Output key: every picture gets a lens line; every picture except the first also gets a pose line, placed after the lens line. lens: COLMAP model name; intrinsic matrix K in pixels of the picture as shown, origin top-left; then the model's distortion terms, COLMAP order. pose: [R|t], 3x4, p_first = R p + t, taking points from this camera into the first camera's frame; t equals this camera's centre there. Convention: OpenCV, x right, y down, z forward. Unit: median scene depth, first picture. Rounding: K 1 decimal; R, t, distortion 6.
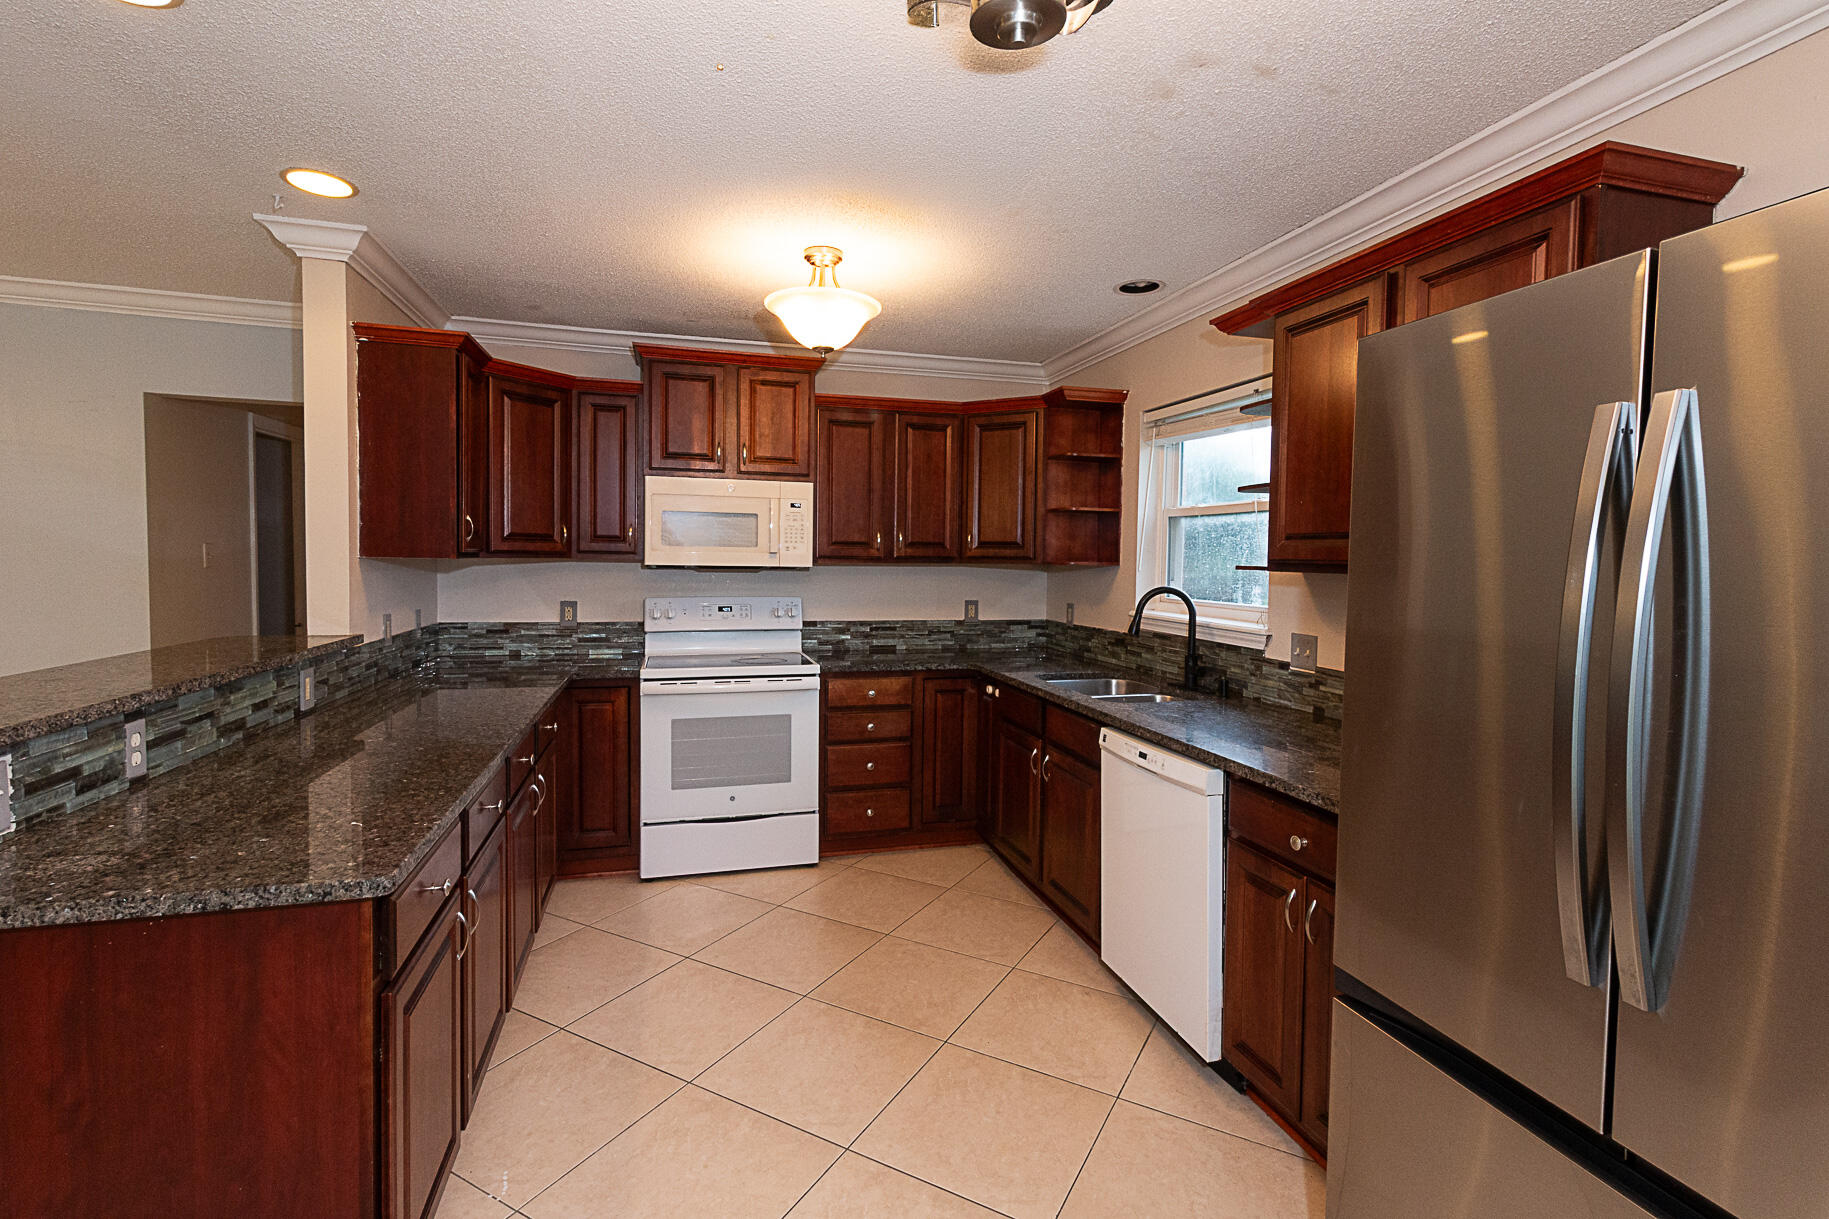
lens RADIAL K [[839.4, 0, 924.1], [0, 839.4, 591.8], [0, 0, 1]] dist [0.005576, 0.000132]
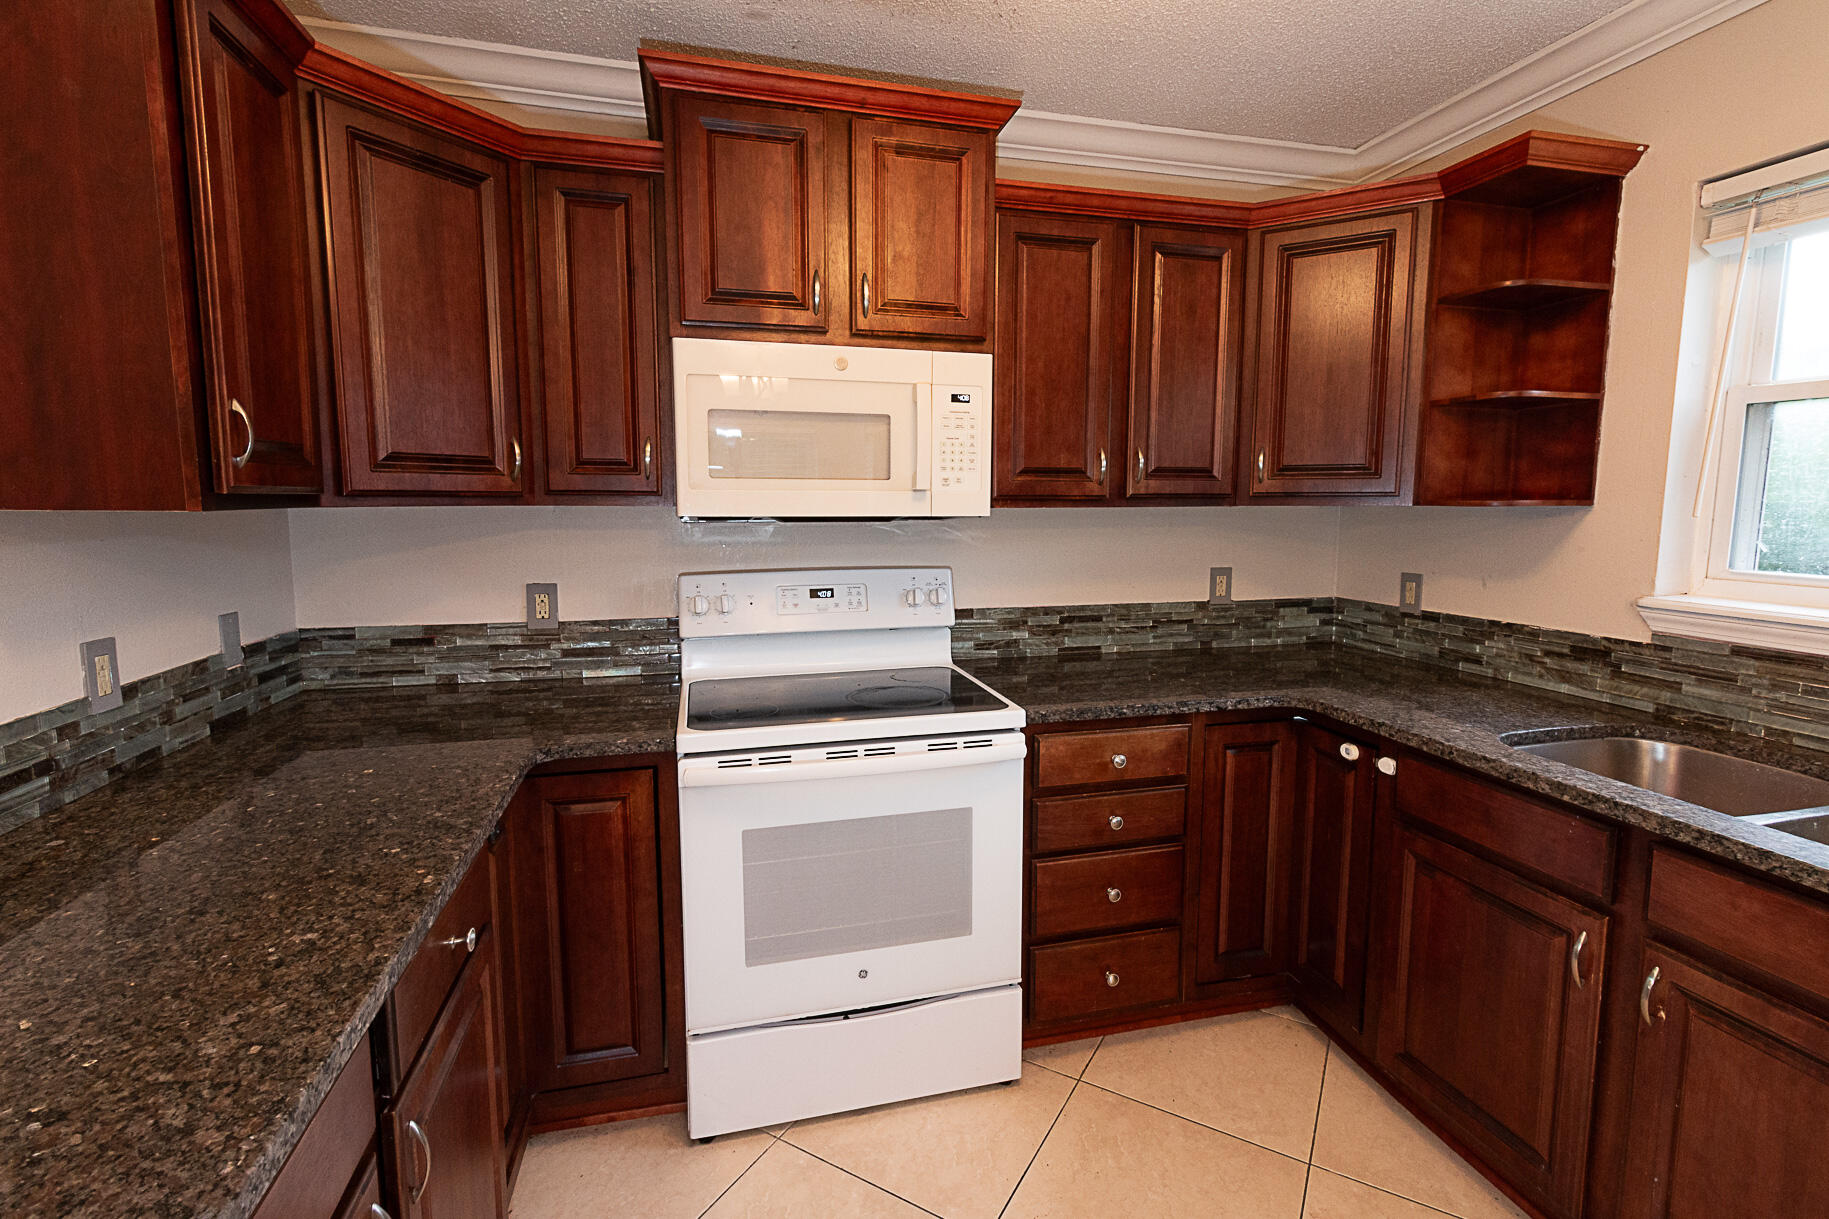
lens RADIAL K [[839.4, 0, 924.1], [0, 839.4, 591.8], [0, 0, 1]] dist [0.005576, 0.000132]
pose [[0.999615, -0.009432, -0.026084, -0.166940], [0.011225, 0.997520, 0.069482, -0.019851], [0.025364, -0.069748, 0.997242, 0.482454]]
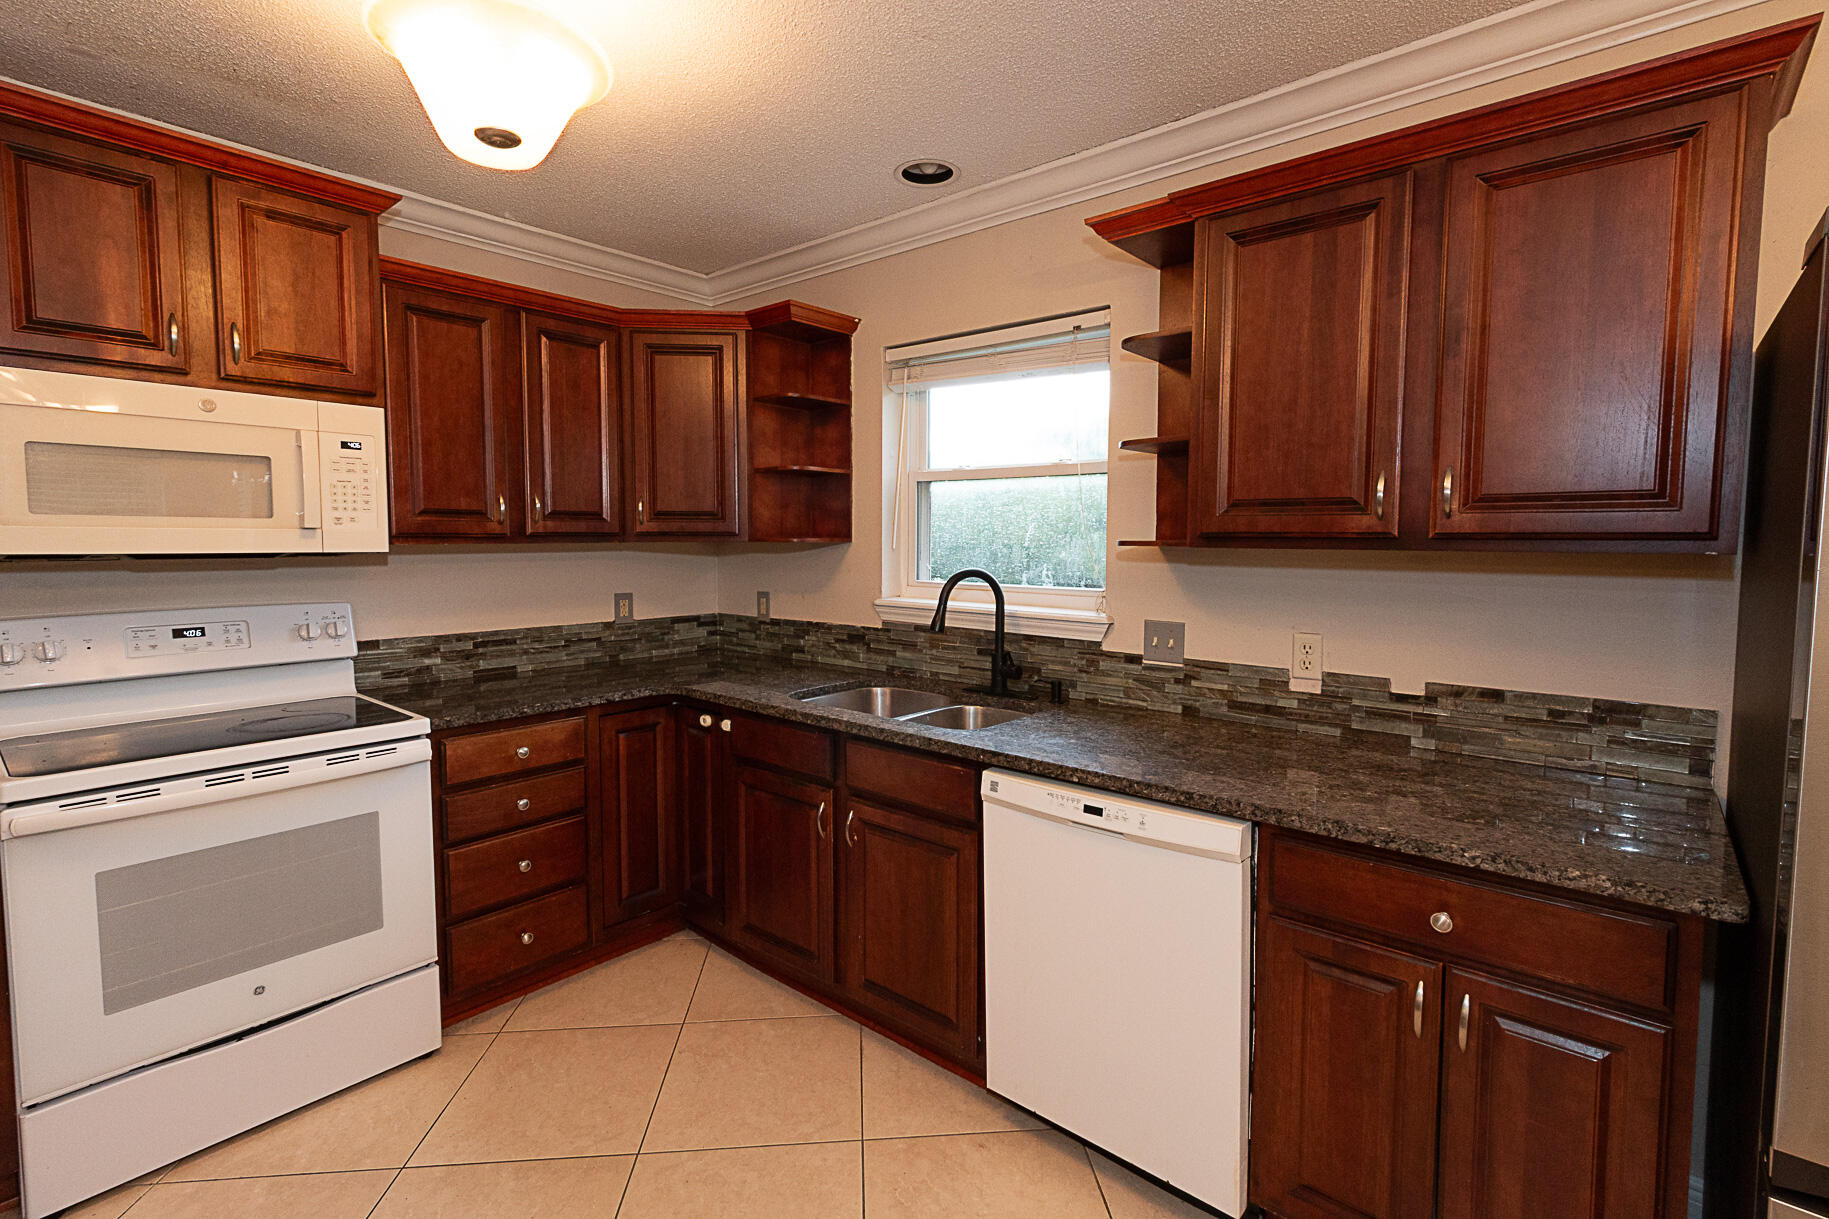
lens RADIAL K [[839.4, 0, 924.1], [0, 839.4, 591.8], [0, 0, 1]] dist [0.005576, 0.000132]
pose [[0.832121, -0.046751, 0.552620, -0.153213], [0.030140, 0.998780, 0.039111, -0.013782], [-0.553775, -0.015889, 0.832515, 0.309571]]
